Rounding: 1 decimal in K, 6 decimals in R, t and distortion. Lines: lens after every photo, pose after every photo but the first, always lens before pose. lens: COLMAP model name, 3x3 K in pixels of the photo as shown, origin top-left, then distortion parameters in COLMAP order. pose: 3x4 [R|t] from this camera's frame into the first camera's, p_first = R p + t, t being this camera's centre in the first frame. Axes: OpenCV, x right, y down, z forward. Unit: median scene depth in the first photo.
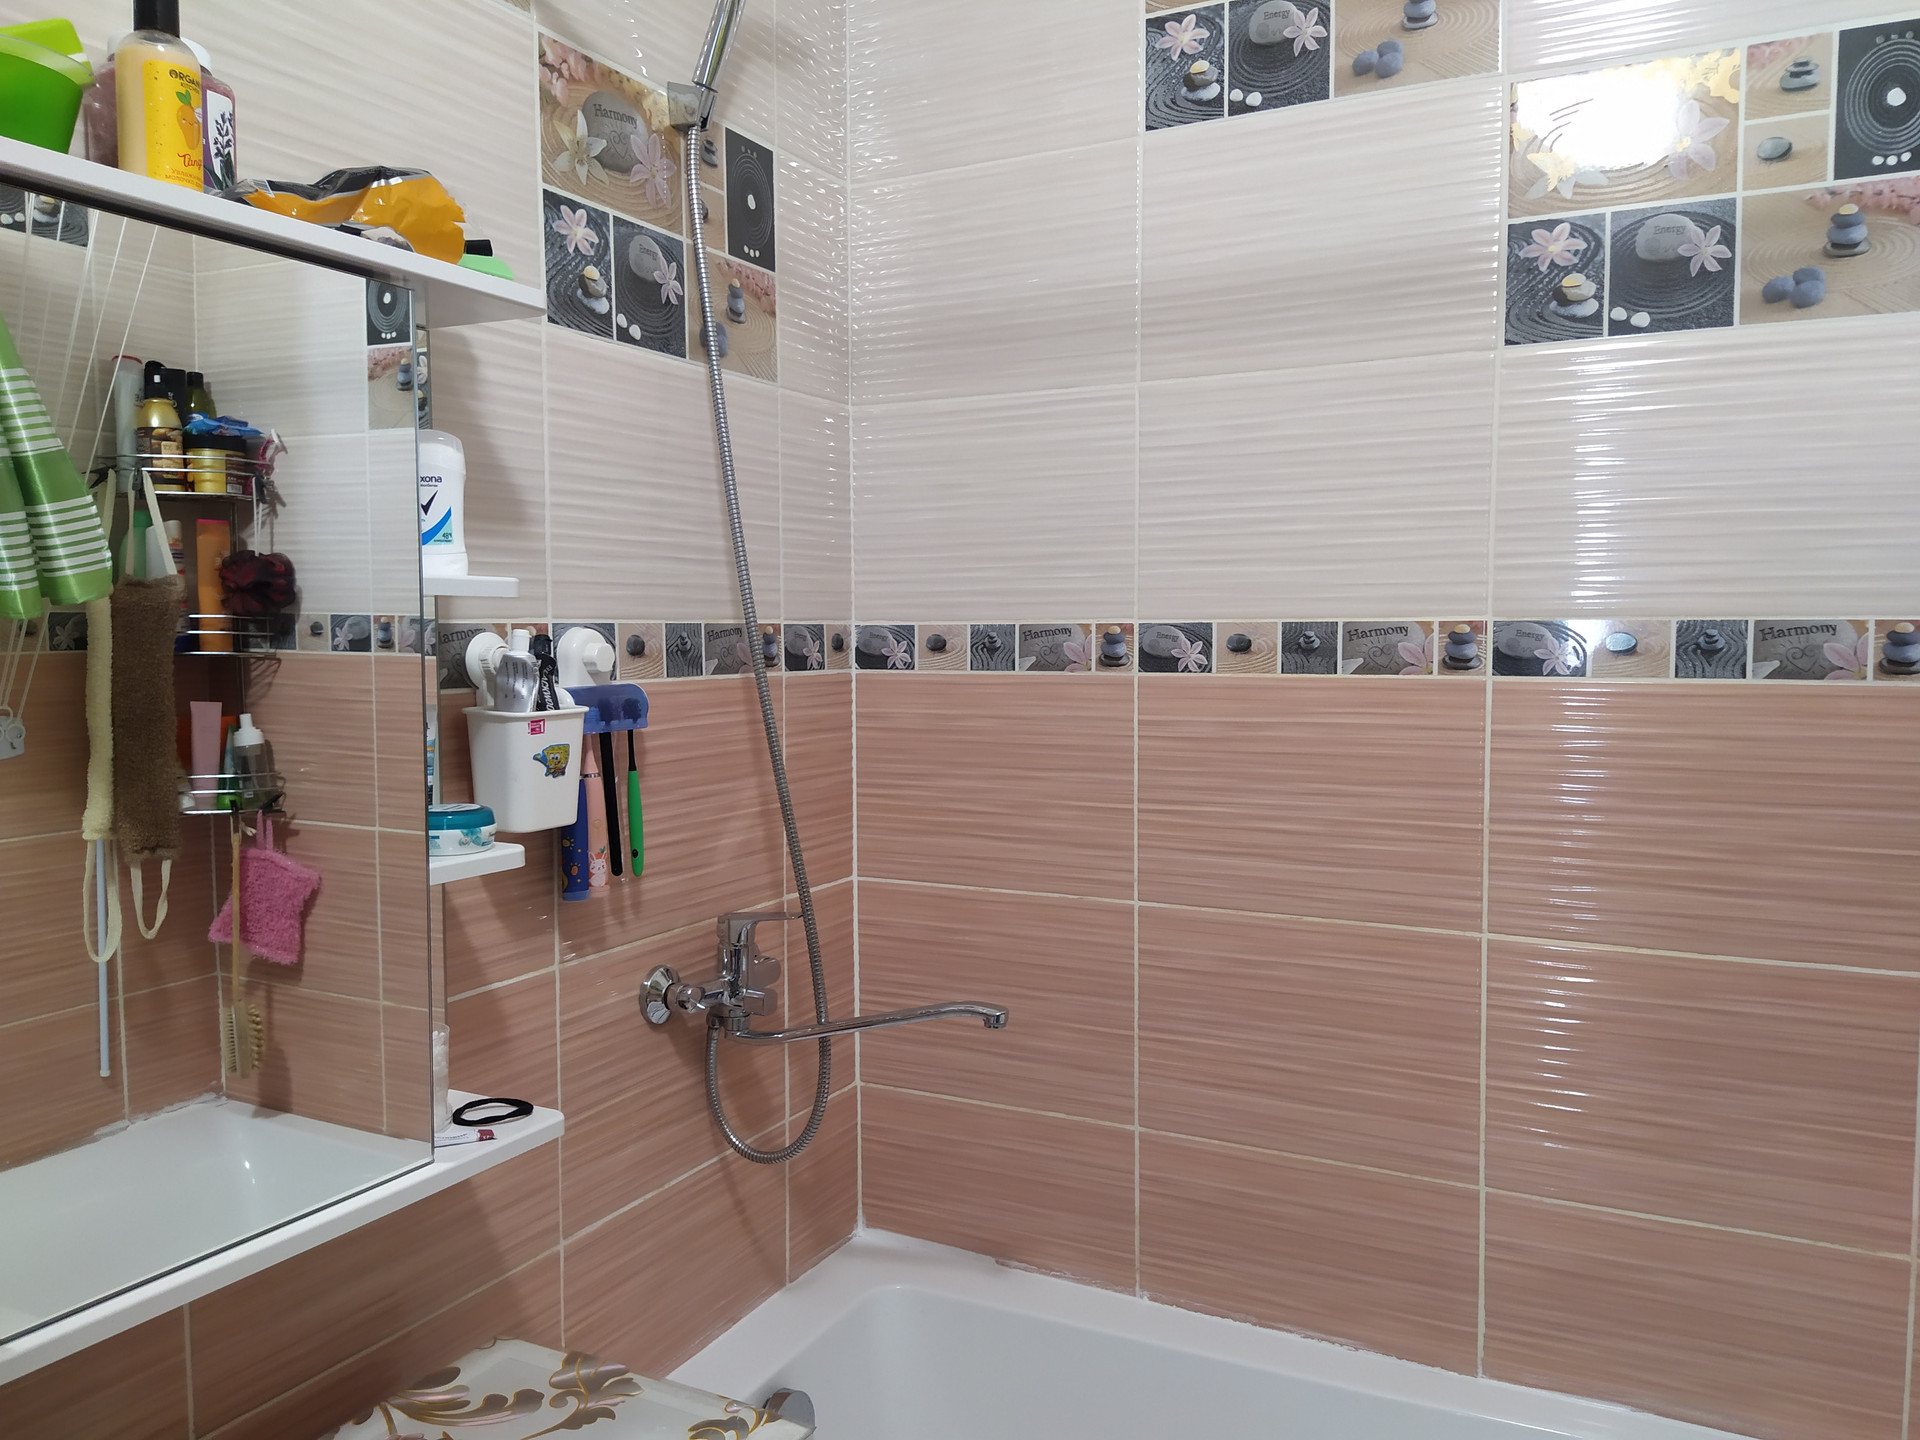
lens RADIAL K [[1514.4, 0, 964.8], [0, 1514.4, 722.3], [0, 0, 1]] dist [0.098048, -0.120472]
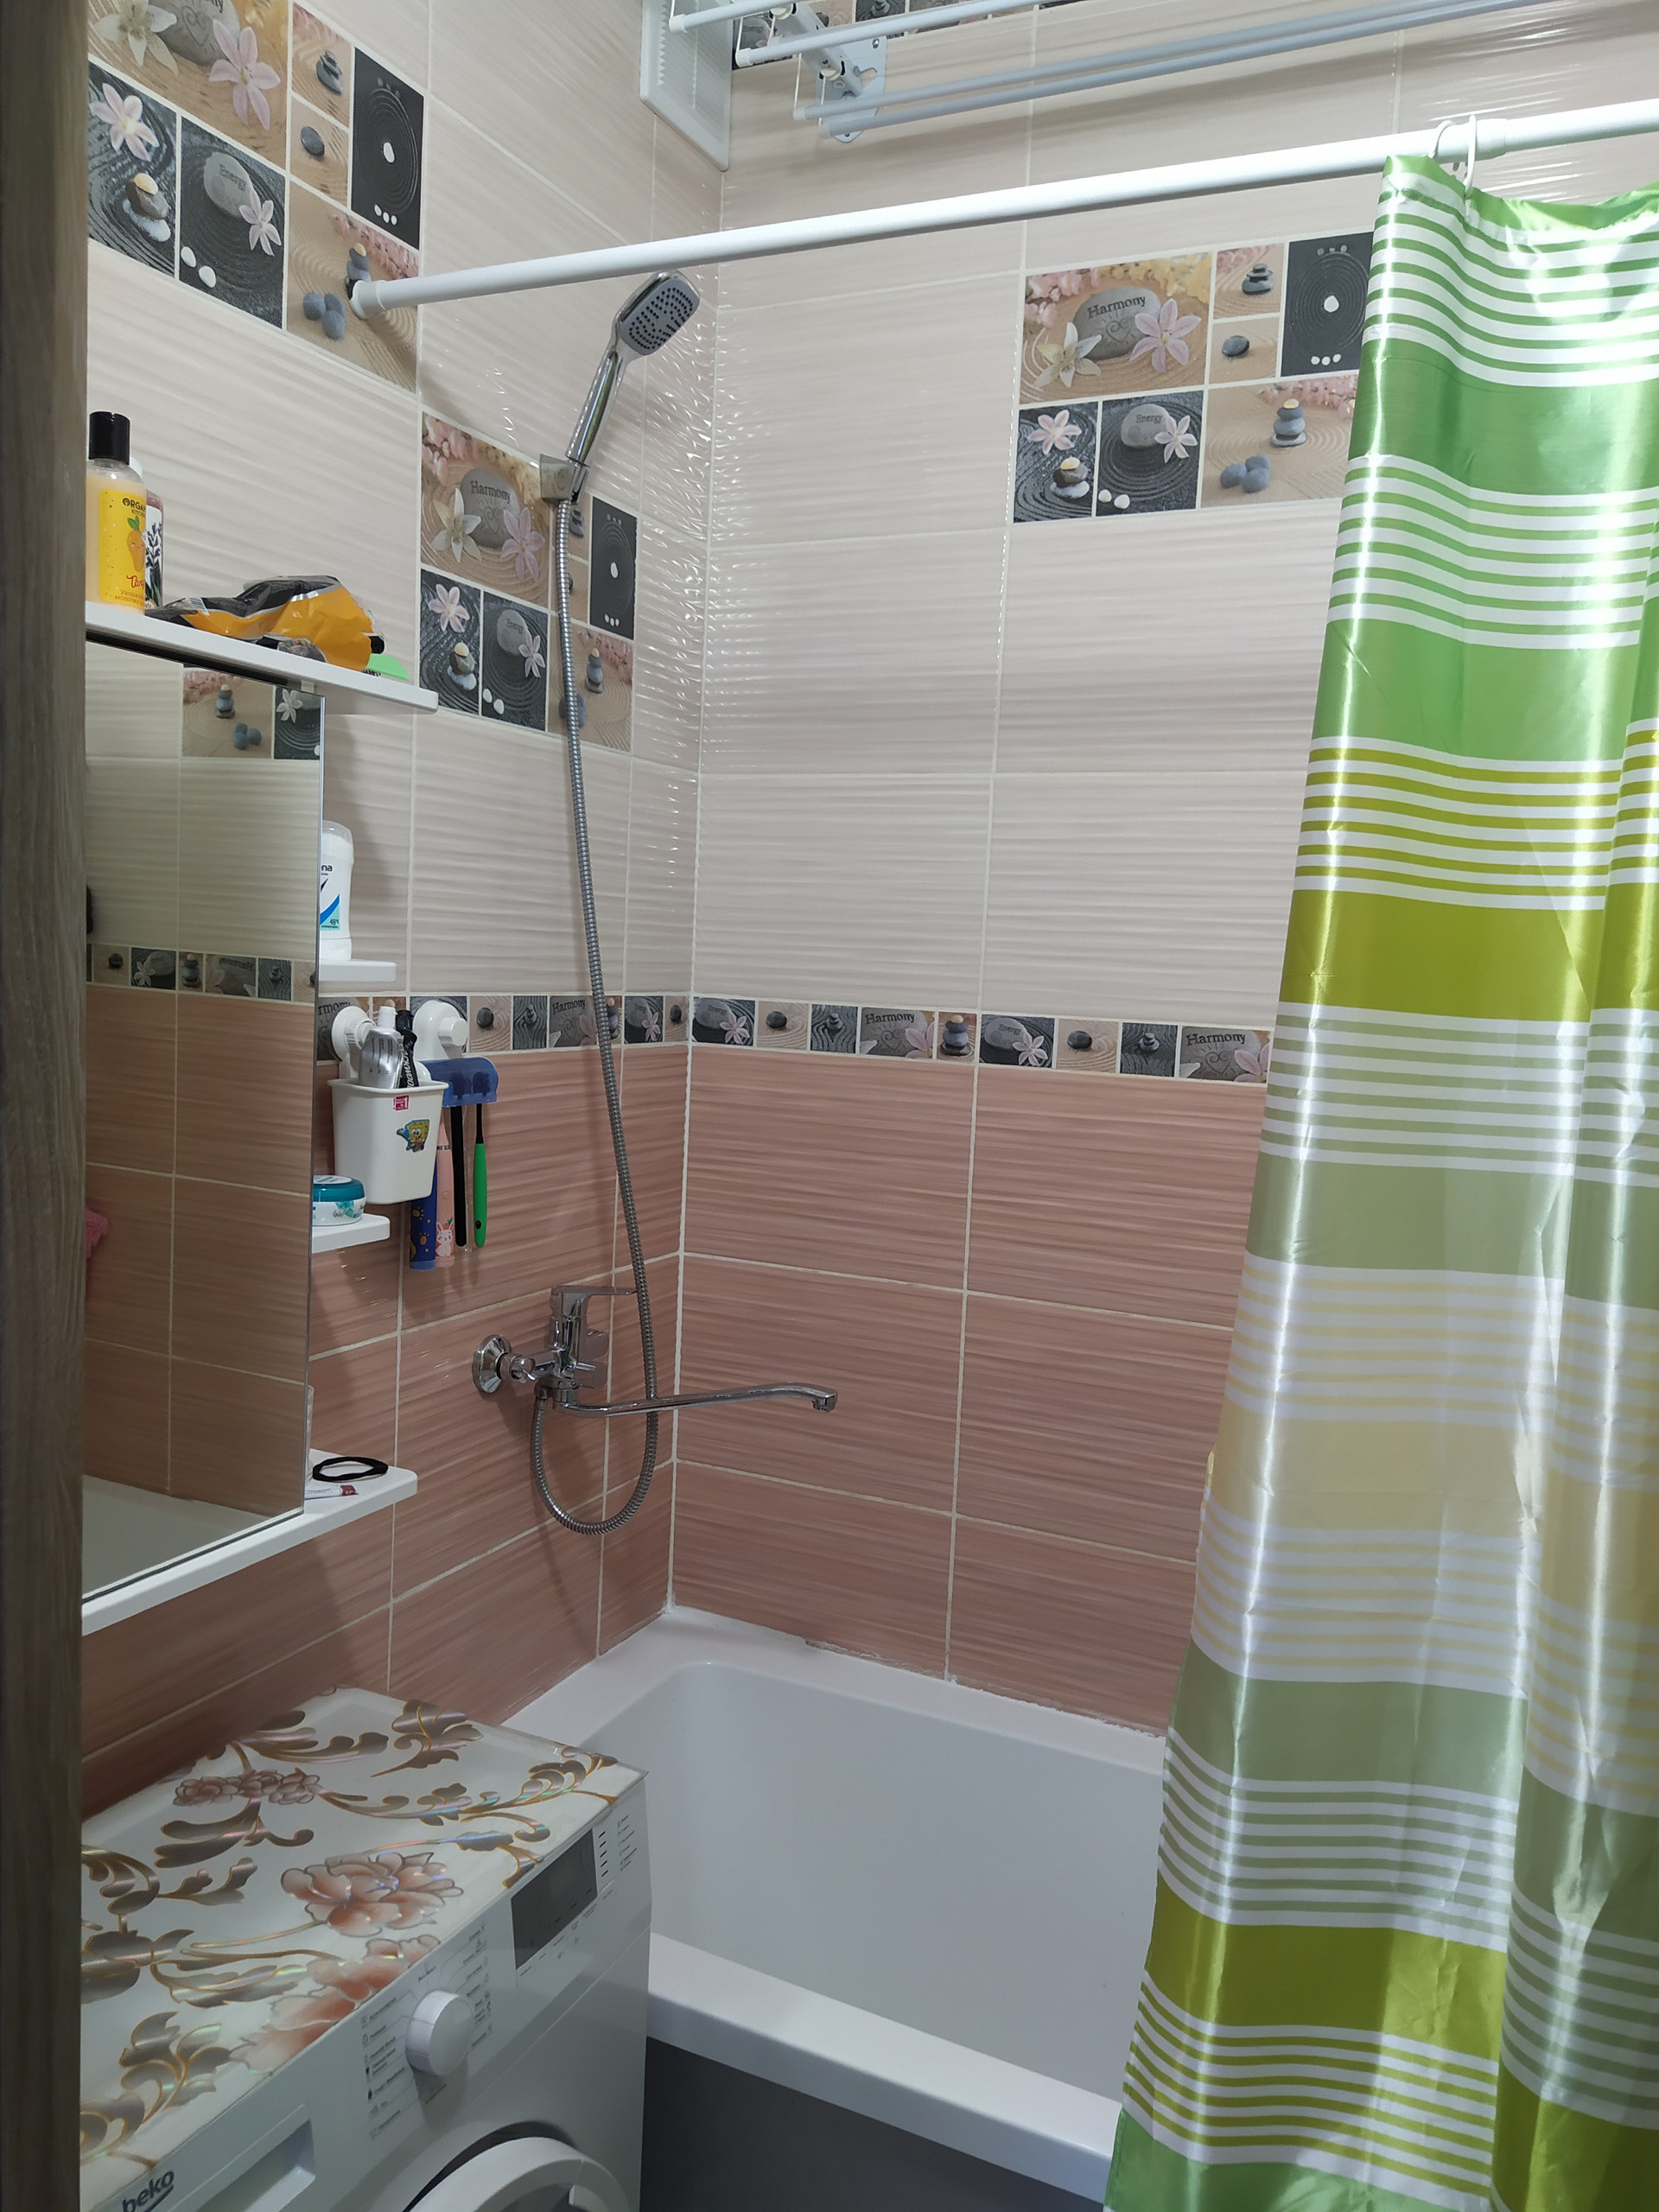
lens RADIAL K [[1744.7, 0, 829.0], [0, 1744.7, 1101.0], [0, 0, 1]] dist [0.098048, -0.120472]
pose [[0.998141, 0.048255, 0.037224, -0.027181], [-0.049131, 0.998527, 0.023008, -0.030917], [-0.036059, -0.024794, 0.999042, -0.155273]]
